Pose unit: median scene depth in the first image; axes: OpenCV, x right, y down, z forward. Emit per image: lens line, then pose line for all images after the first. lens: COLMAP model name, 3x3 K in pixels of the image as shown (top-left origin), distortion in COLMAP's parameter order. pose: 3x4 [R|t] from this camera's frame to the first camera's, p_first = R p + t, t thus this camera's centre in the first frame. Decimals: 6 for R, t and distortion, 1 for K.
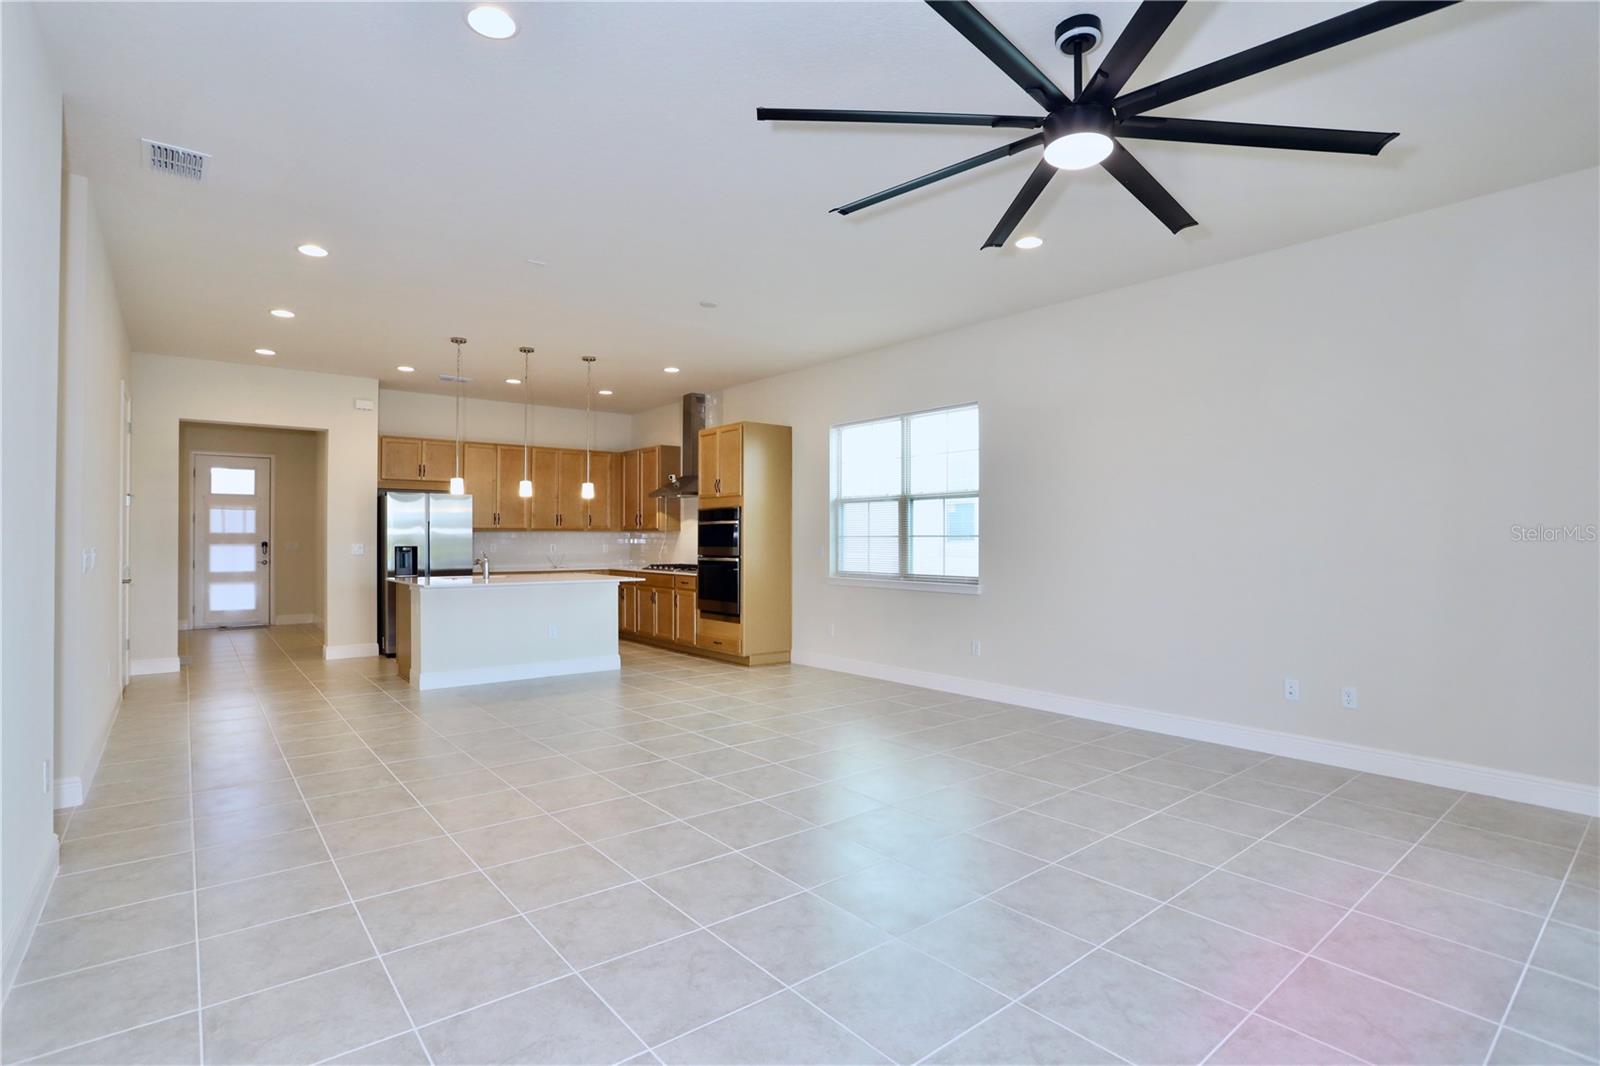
lens RADIAL K [[775.6, 0, 800.3], [0, 775.6, 531.6], [0, 0, 1]] dist [-0.003422, -0.000715]
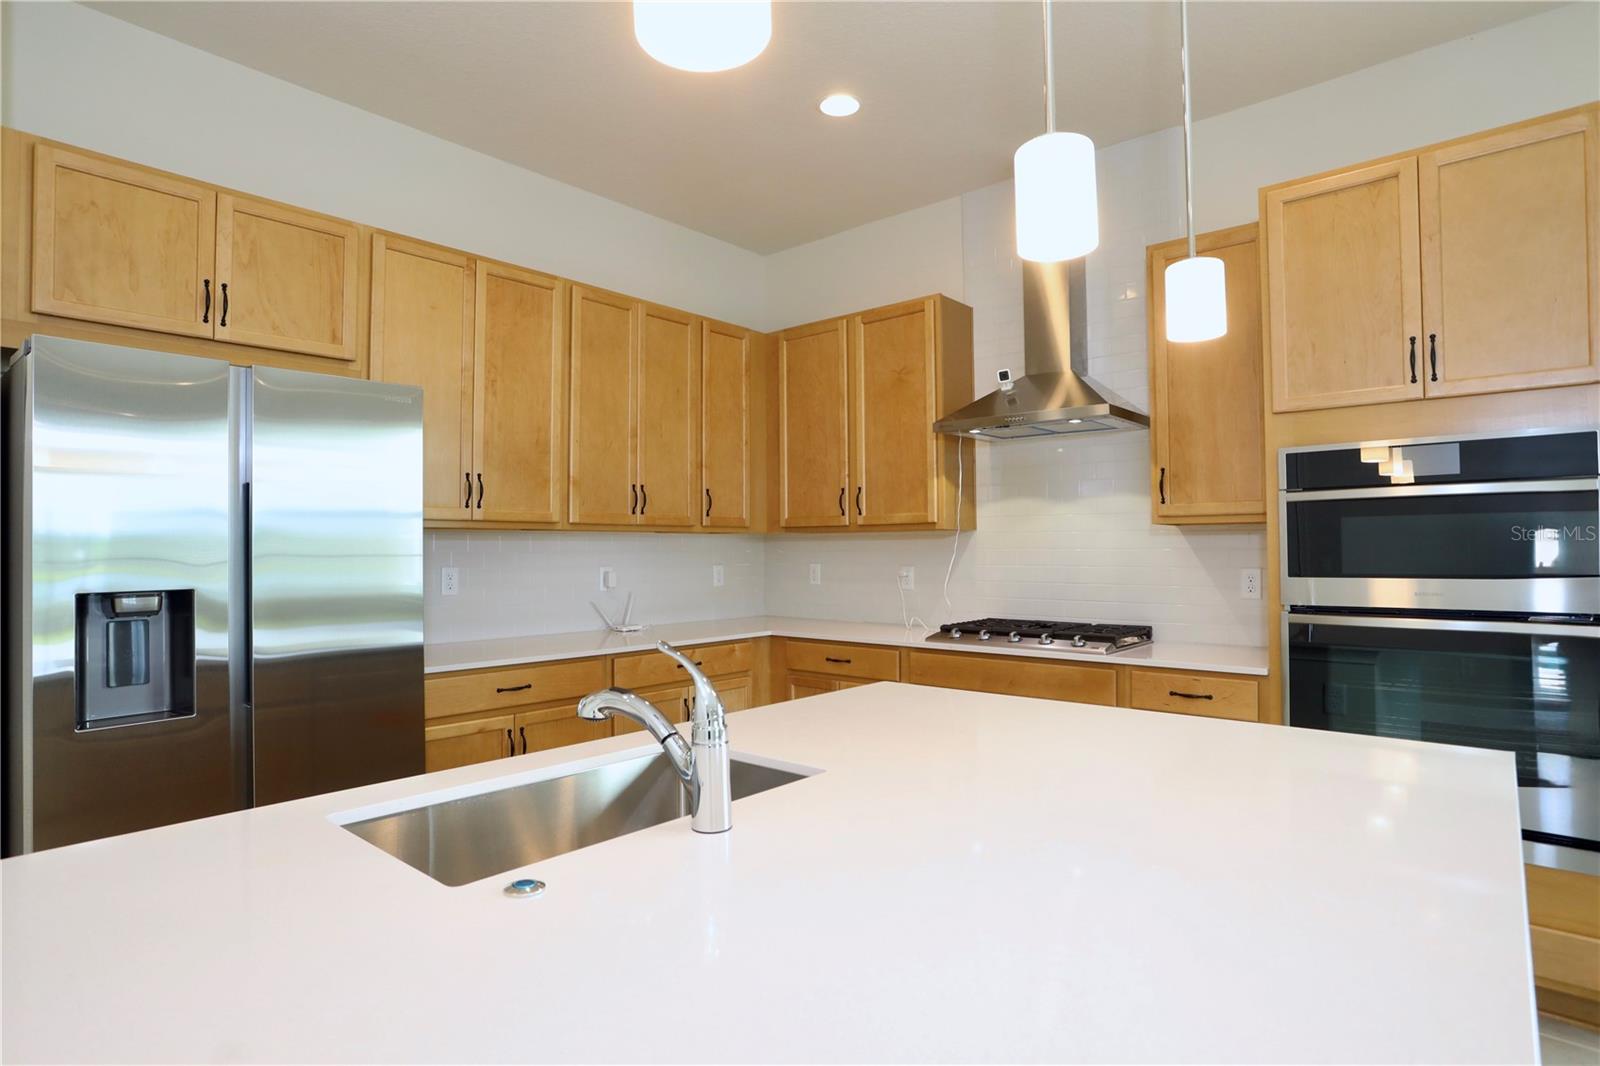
lens RADIAL K [[841.8, 0, 817.4], [0, 841.8, 520.7], [0, 0, 1]] dist [-0.003964, 0.000857]
pose [[0.981799, -0.000116, 0.189922, -0.316963], [0.005513, 0.999596, -0.027888, 0.006033], [-0.189842, 0.028428, 0.981403, 0.633701]]
